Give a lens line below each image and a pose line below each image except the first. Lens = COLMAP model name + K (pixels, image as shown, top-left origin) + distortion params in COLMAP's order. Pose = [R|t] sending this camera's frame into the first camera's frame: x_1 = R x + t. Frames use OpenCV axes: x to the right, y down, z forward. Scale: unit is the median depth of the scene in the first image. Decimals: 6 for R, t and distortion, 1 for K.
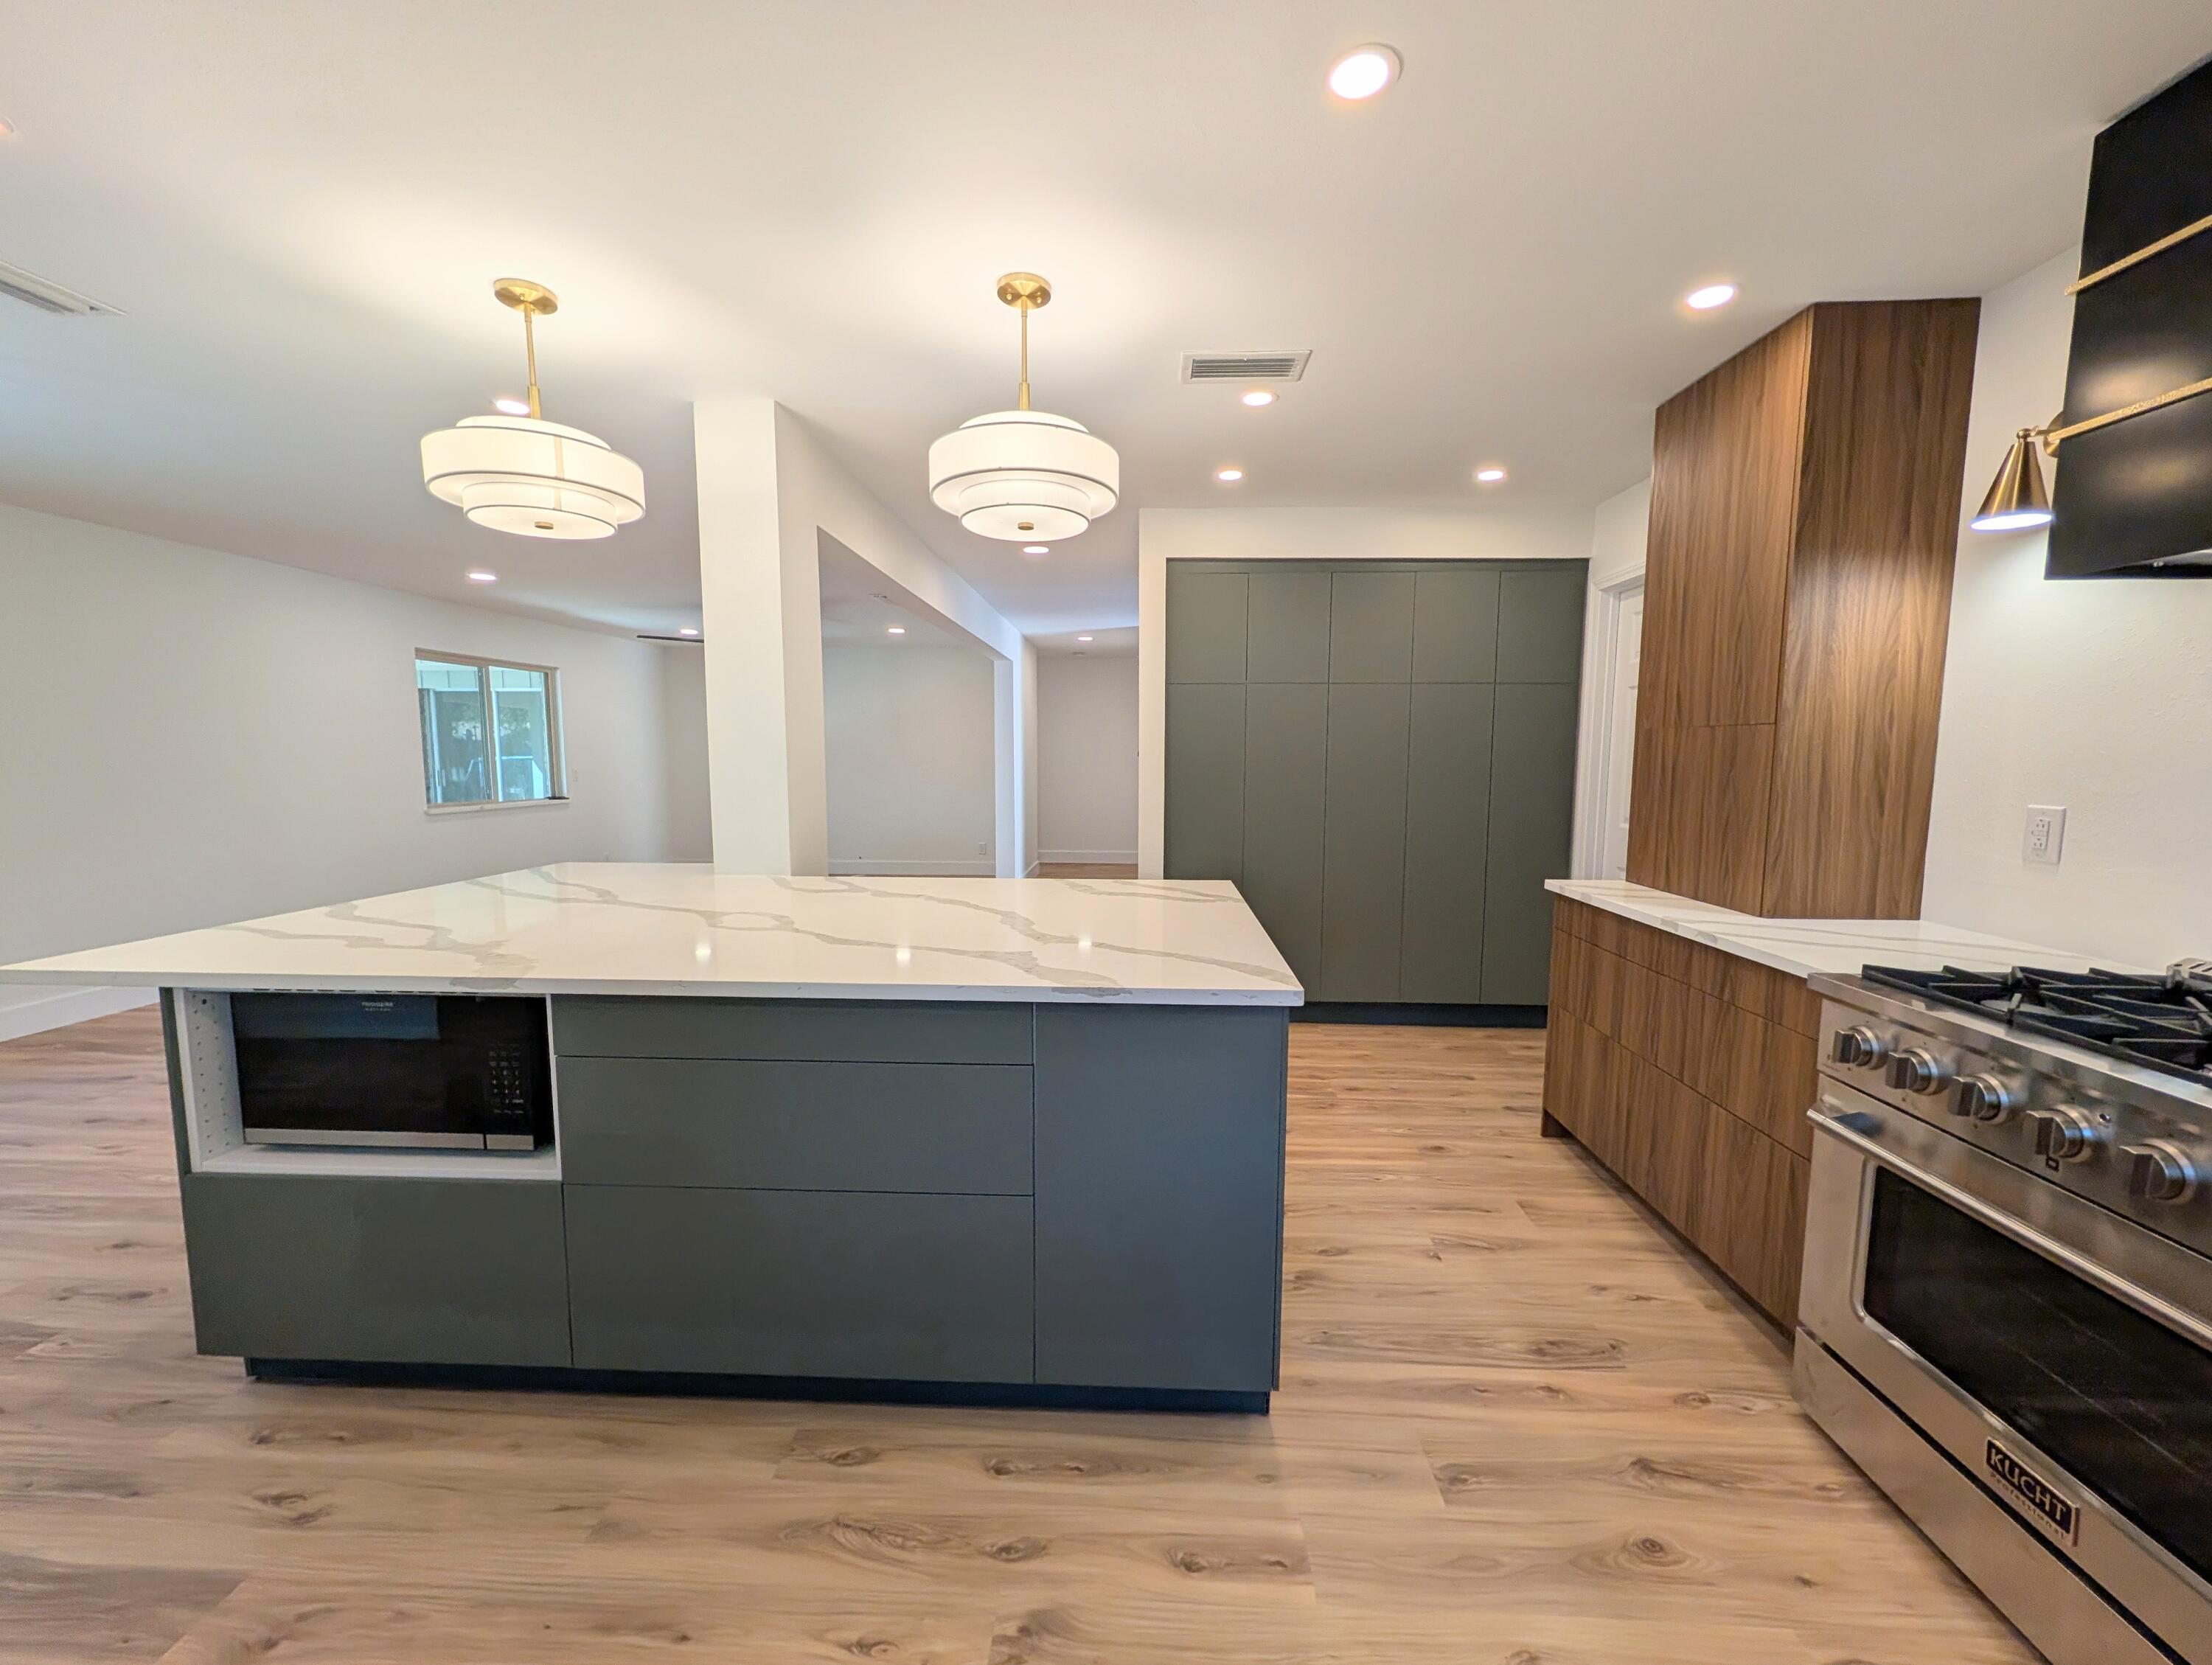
lens RADIAL K [[848.0, 0, 1109.4], [0, 848.0, 837.7], [0, 0, 1]] dist [-0.000045, 0.000068]
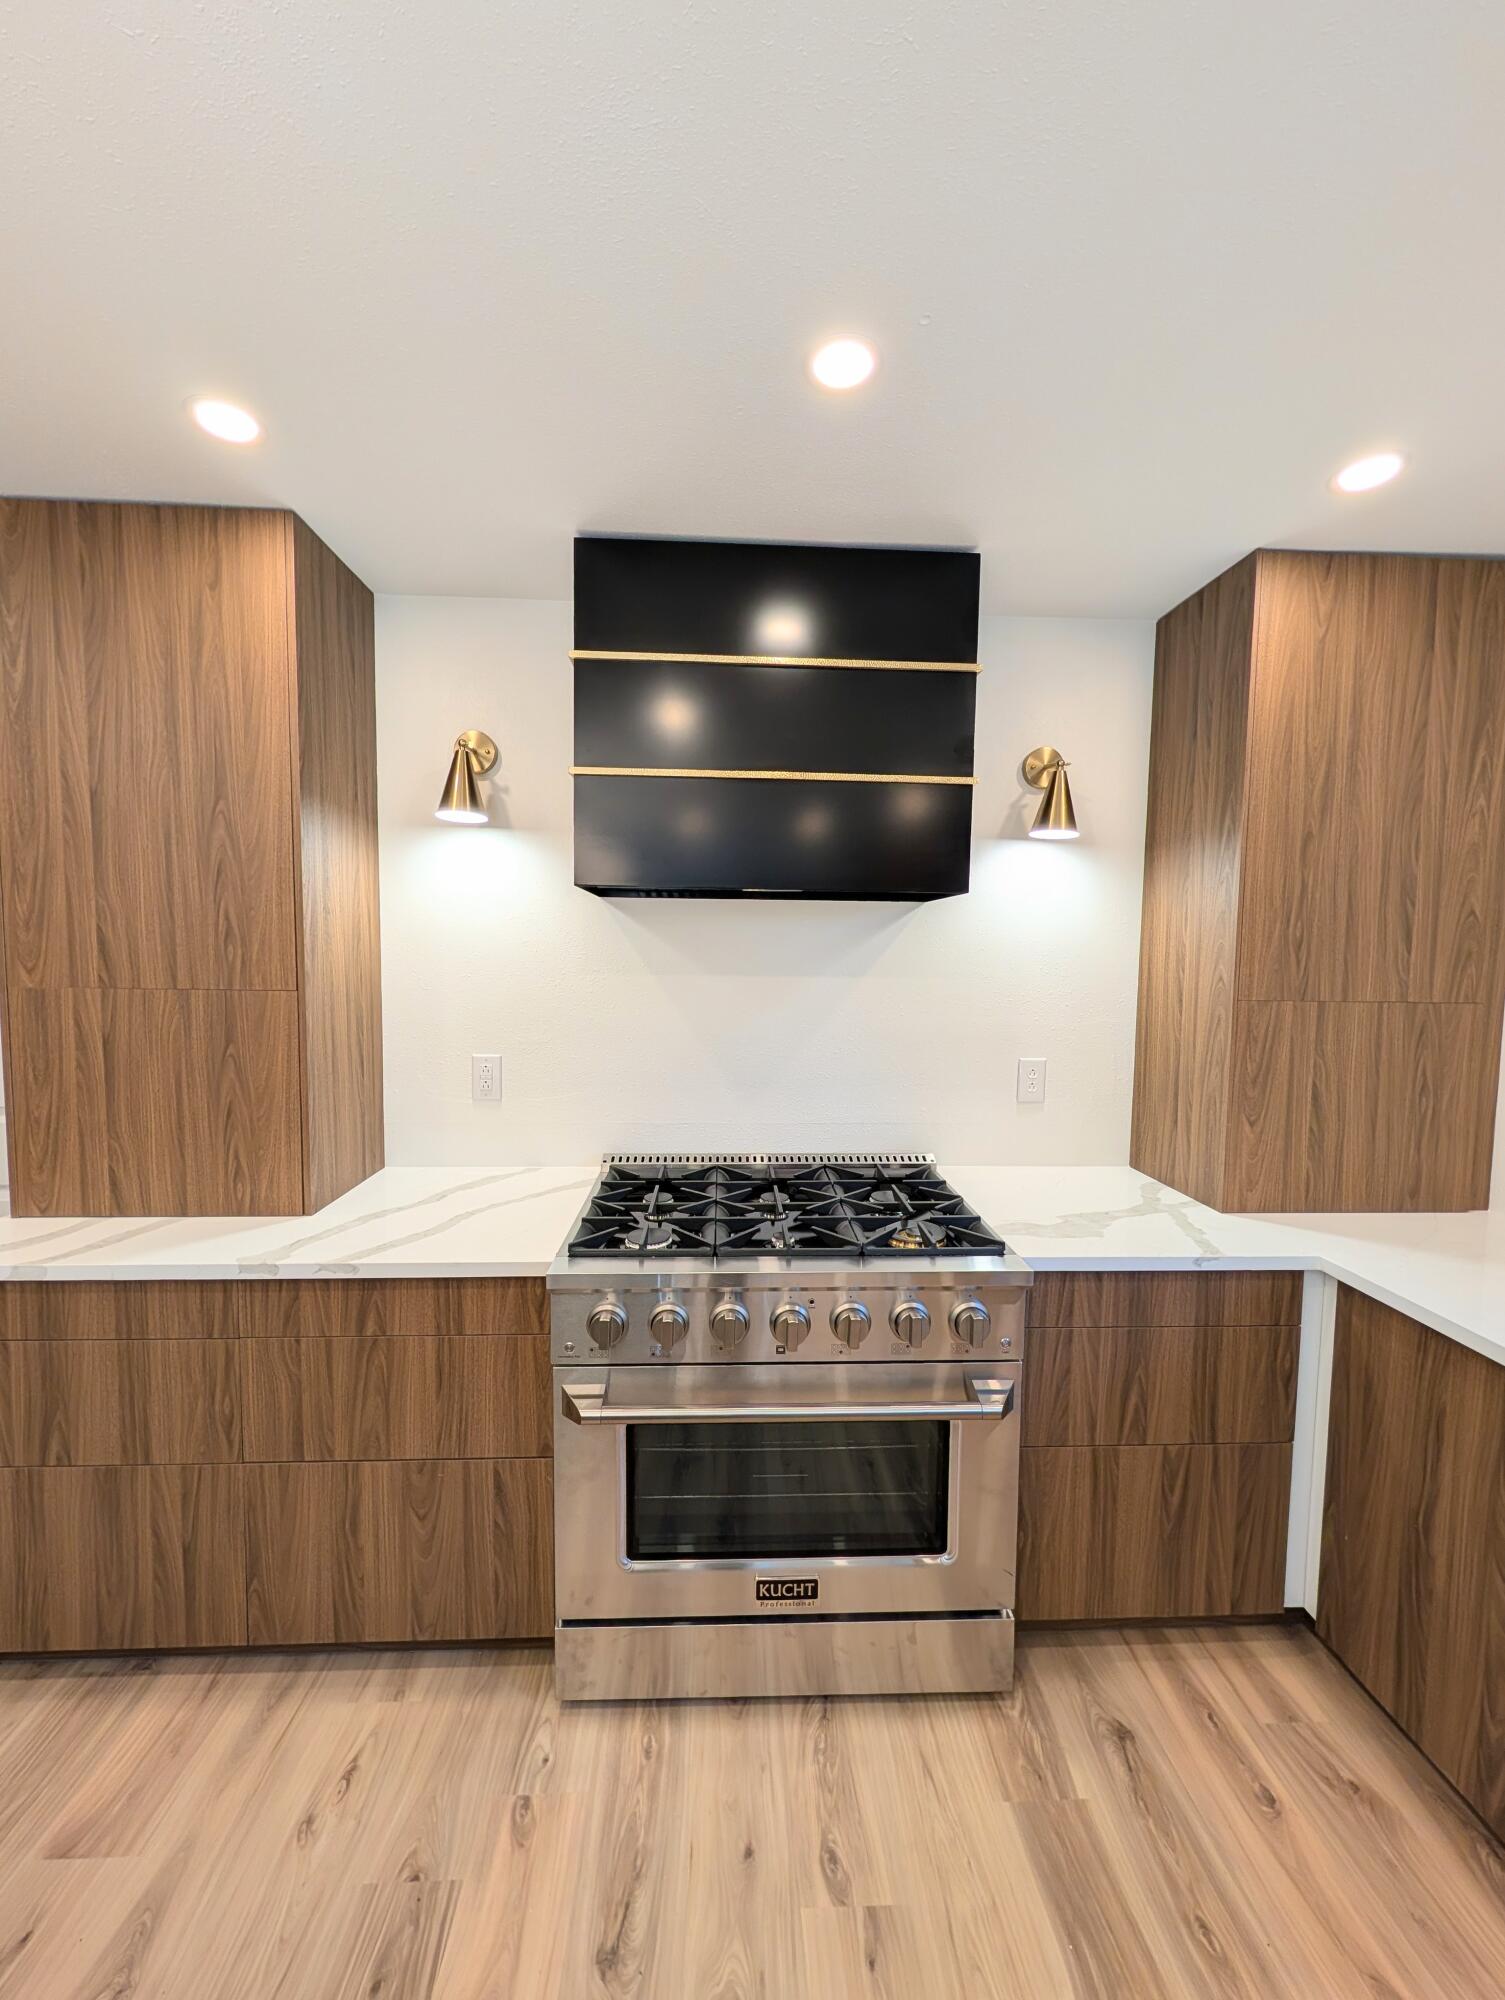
lens RADIAL K [[766.7, 0, 752.5], [0, 766.7, 1000.0], [0, 0, 1]] dist [-0.000045, 0.000068]
pose [[-0.094013, -0.069910, 0.993113, -0.027483], [0.086196, 0.993214, 0.078077, -0.162511], [-0.991833, 0.092943, -0.087349, 0.684780]]
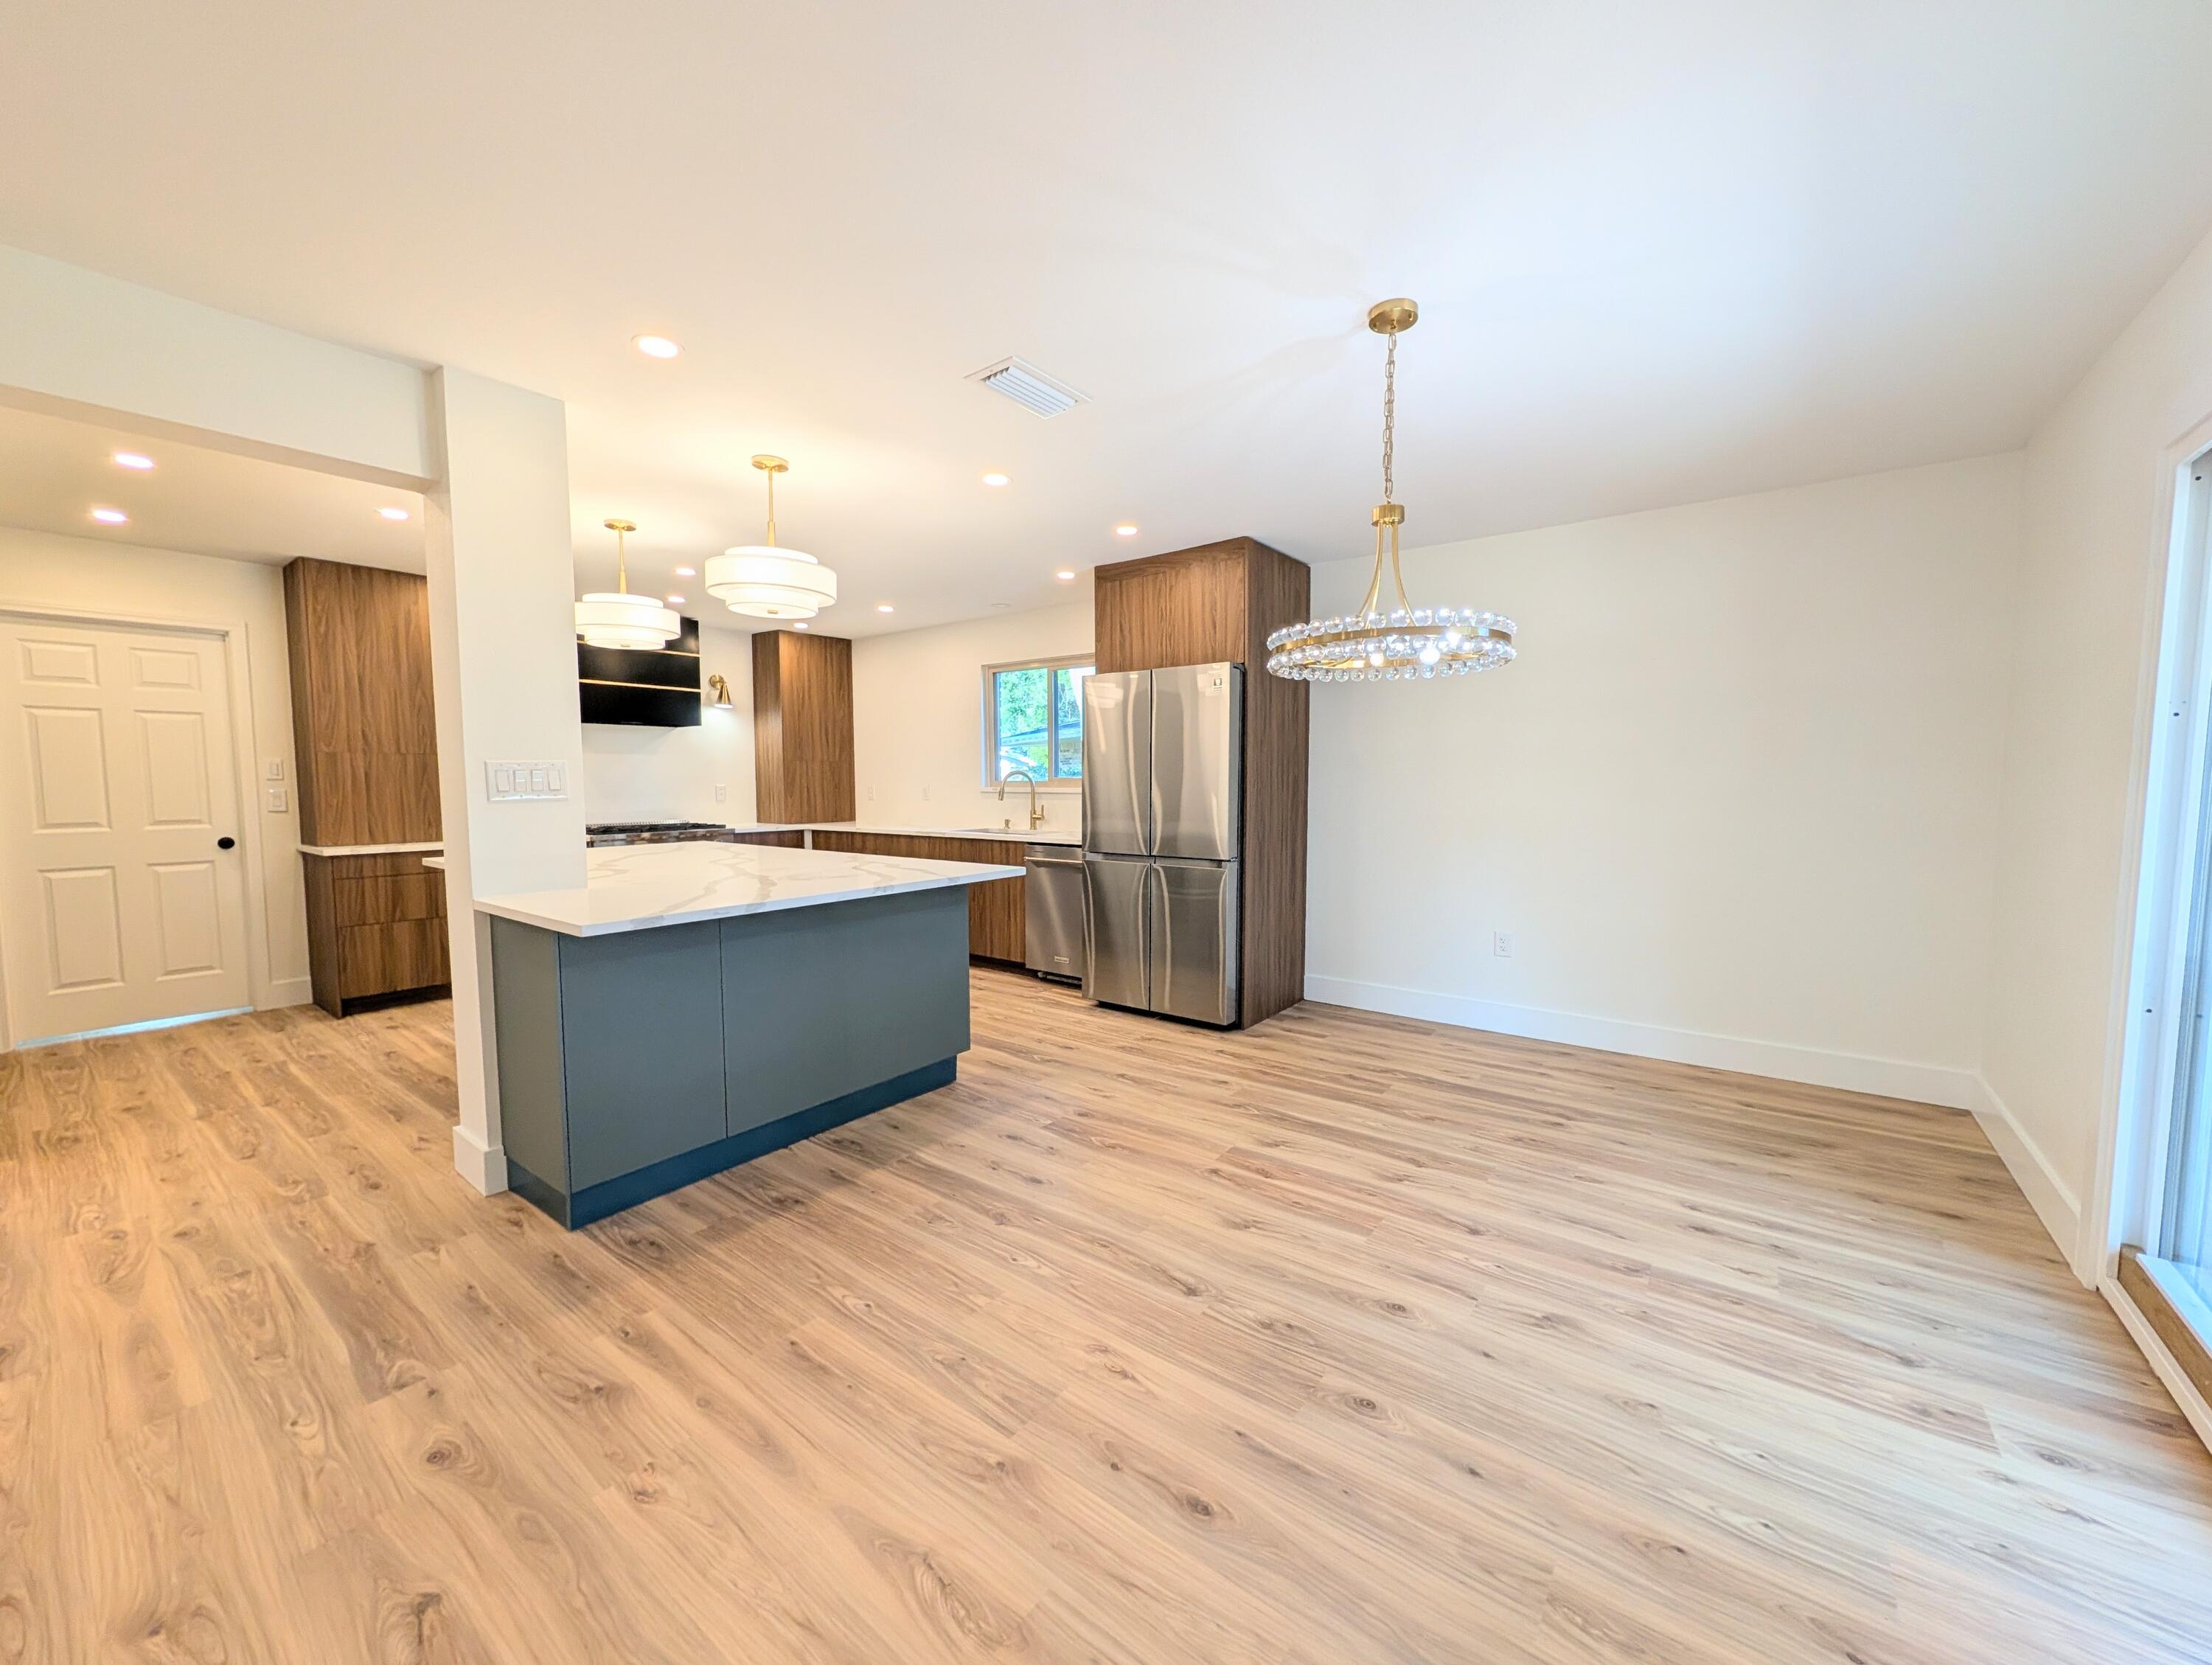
lens RADIAL K [[848.0, 0, 1109.4], [0, 848.0, 837.7], [0, 0, 1]] dist [-0.000045, 0.000068]
pose [[-0.824725, -0.041379, 0.564018, -2.196009], [0.055814, 0.986495, 0.153986, -0.186166], [-0.562773, 0.158476, -0.811278, 2.116148]]
